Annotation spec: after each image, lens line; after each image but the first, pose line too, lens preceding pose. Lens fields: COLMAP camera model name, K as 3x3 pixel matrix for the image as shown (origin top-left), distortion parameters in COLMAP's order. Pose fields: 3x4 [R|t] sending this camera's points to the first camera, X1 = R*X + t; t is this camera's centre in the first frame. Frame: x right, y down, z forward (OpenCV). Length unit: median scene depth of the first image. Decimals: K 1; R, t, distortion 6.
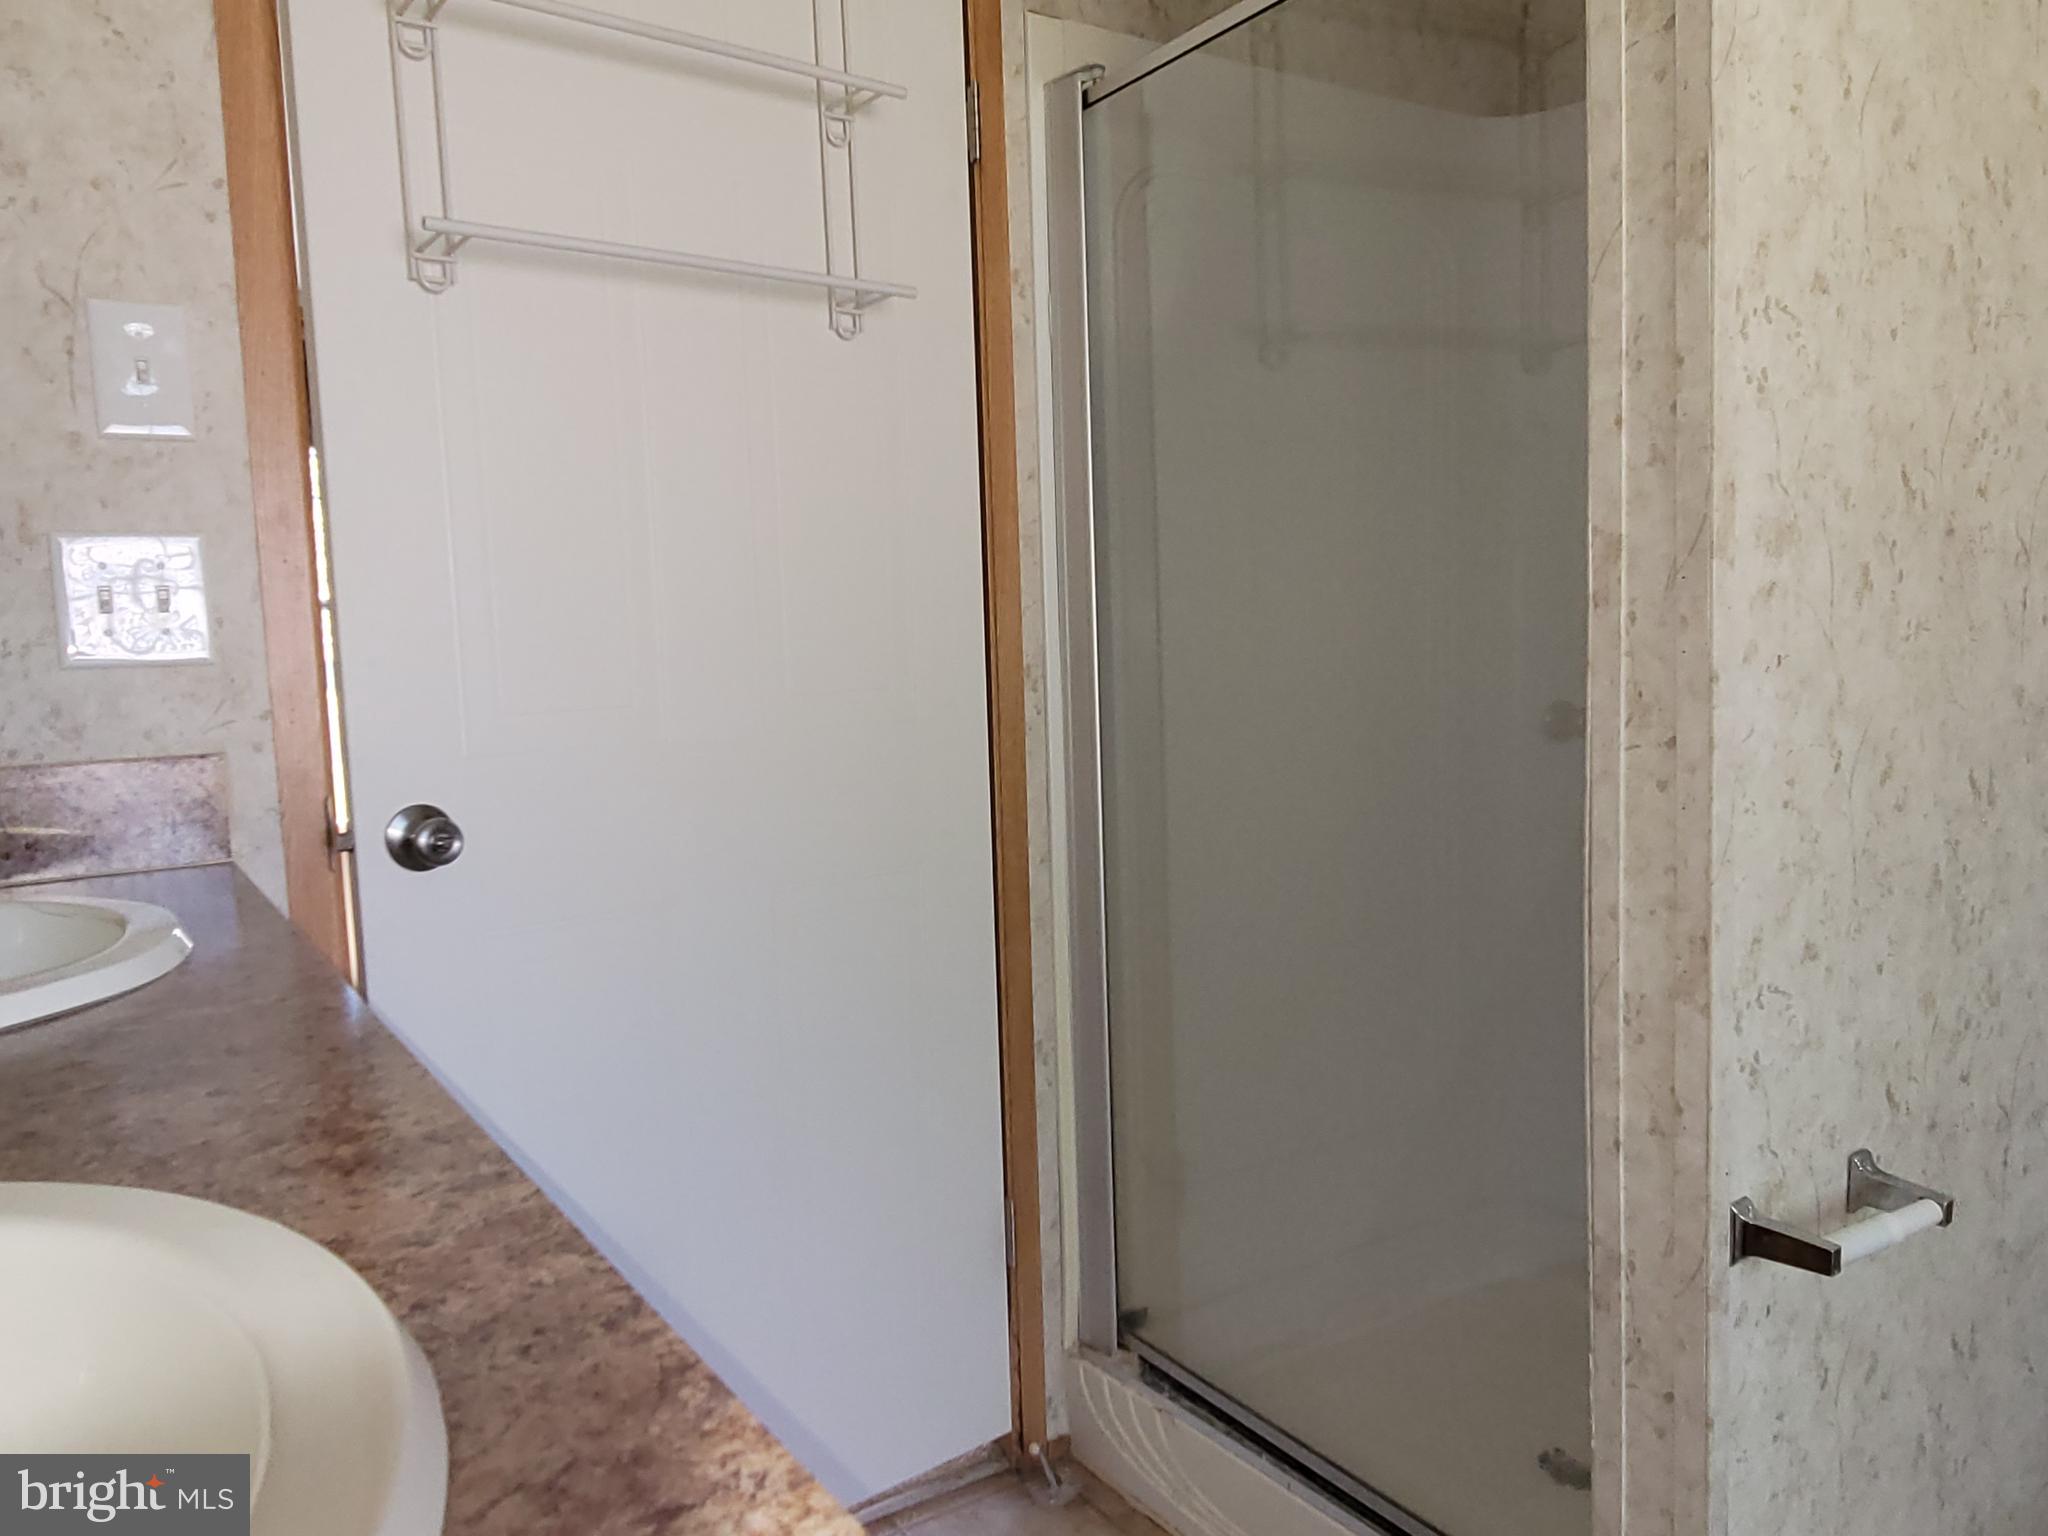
lens RADIAL K [[1518.4, 0, 1024.7], [0, 1518.4, 769.7], [0, 0, 1]] dist [0.007140, 0.000421]
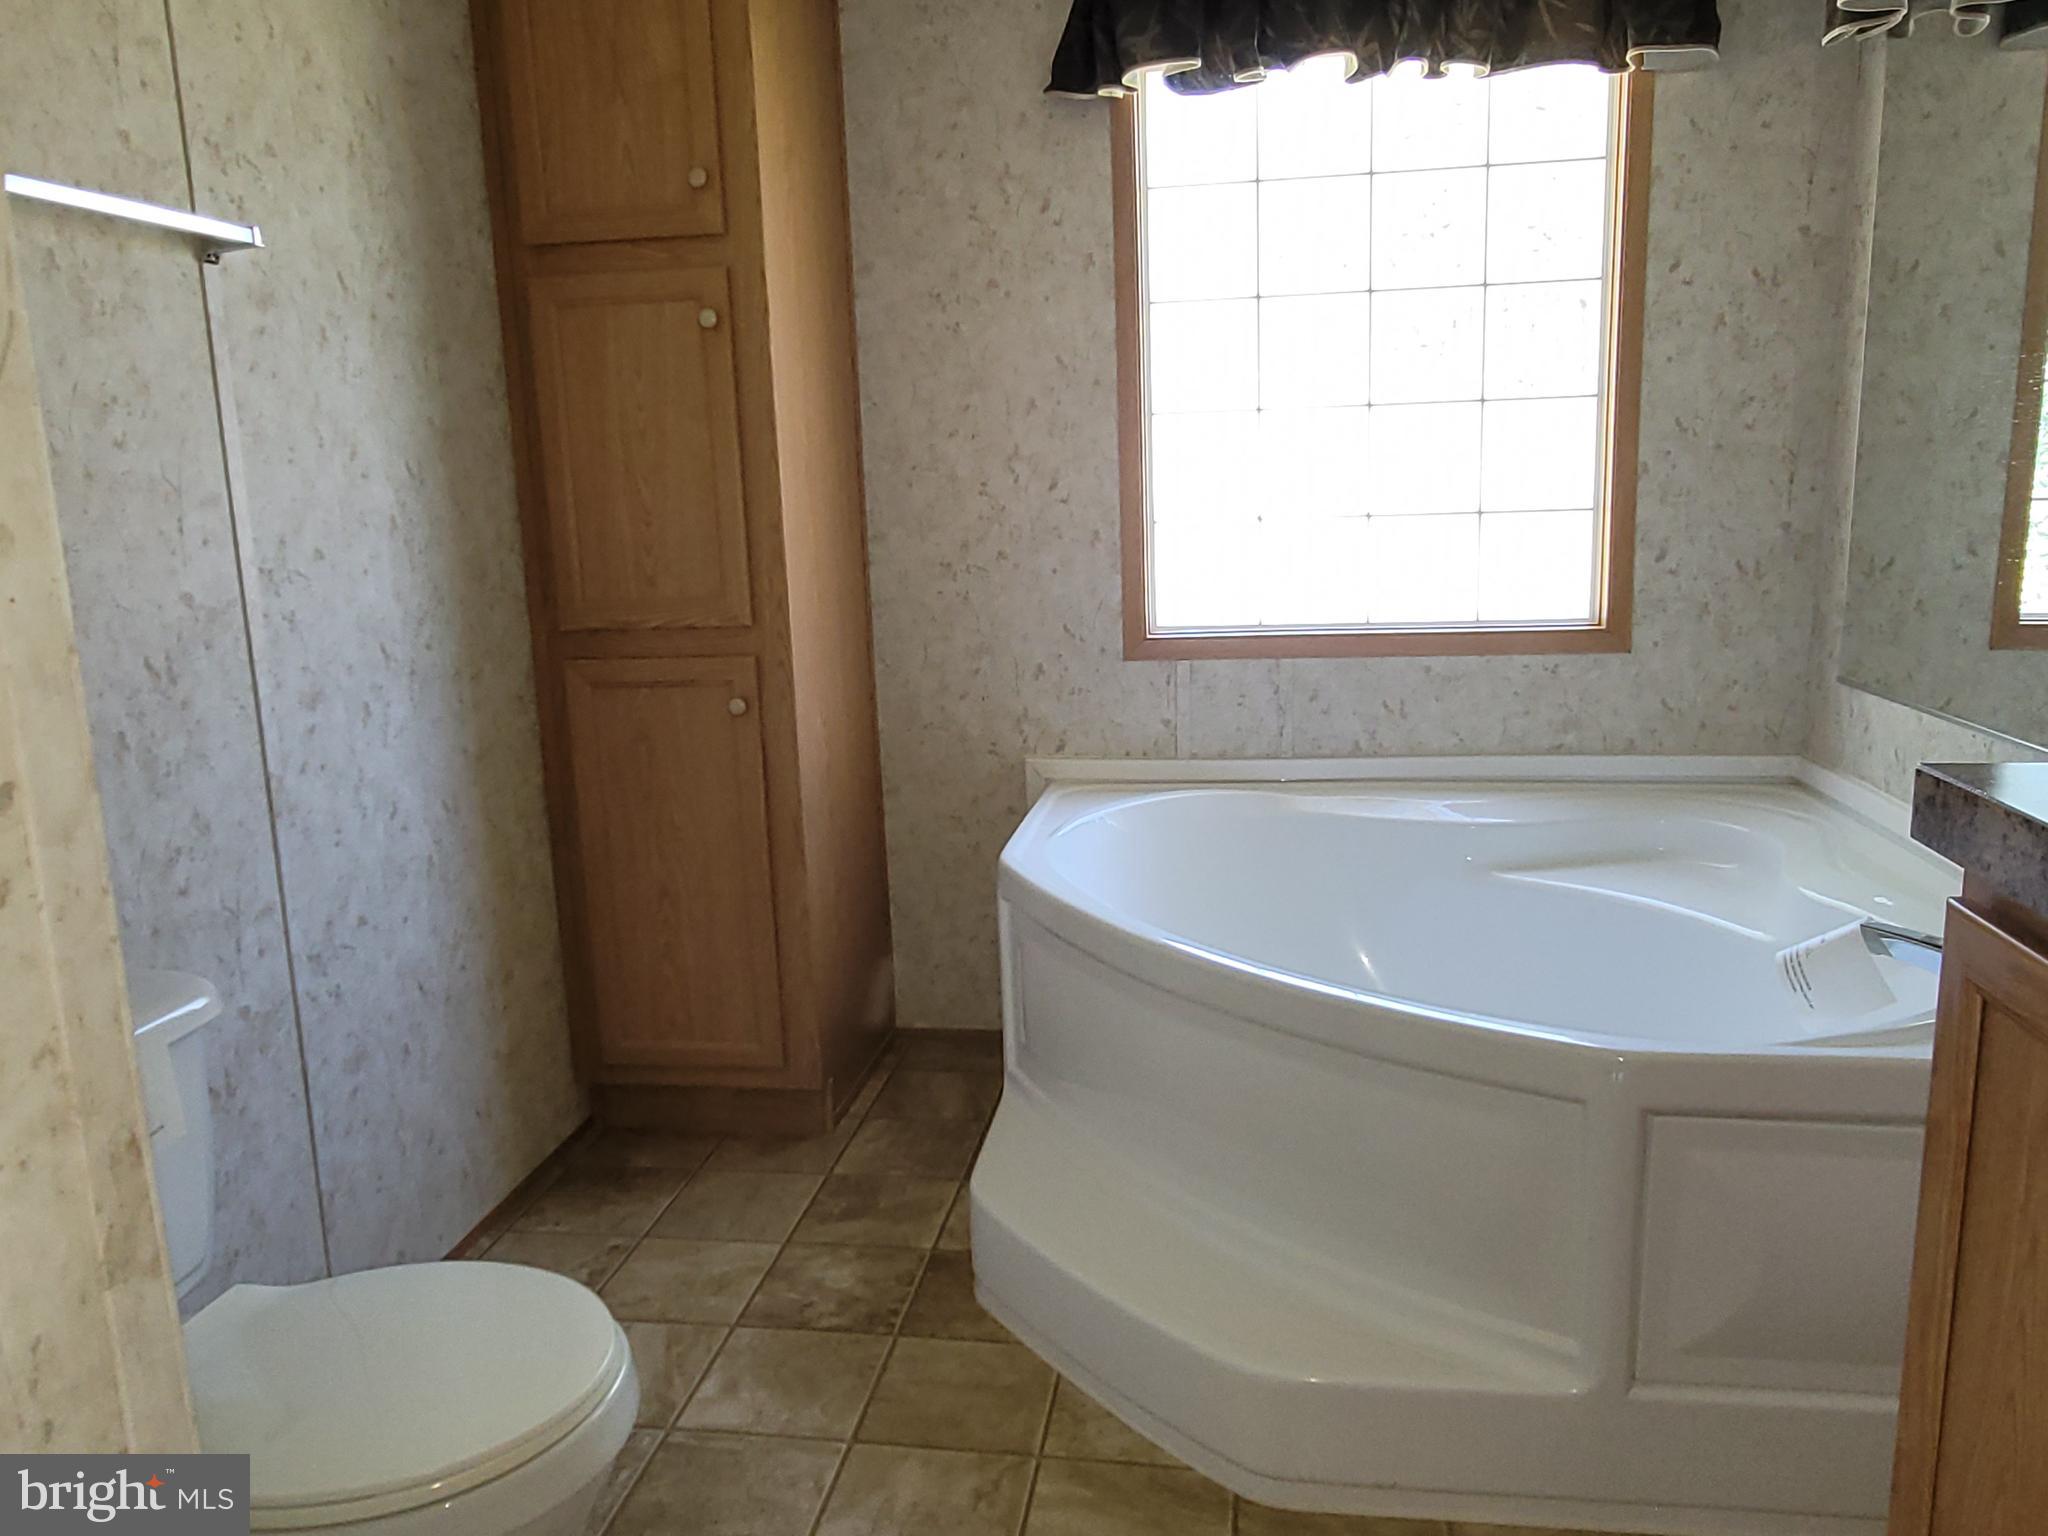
lens RADIAL K [[1518.4, 0, 1025.4], [0, 1518.4, 770.6], [0, 0, 1]] dist [0.007140, 0.000421]
pose [[0.659539, -0.132866, 0.739834, -0.253349], [0.083074, 0.991109, 0.103935, 0.246034], [-0.747065, -0.007088, 0.664713, -0.720903]]
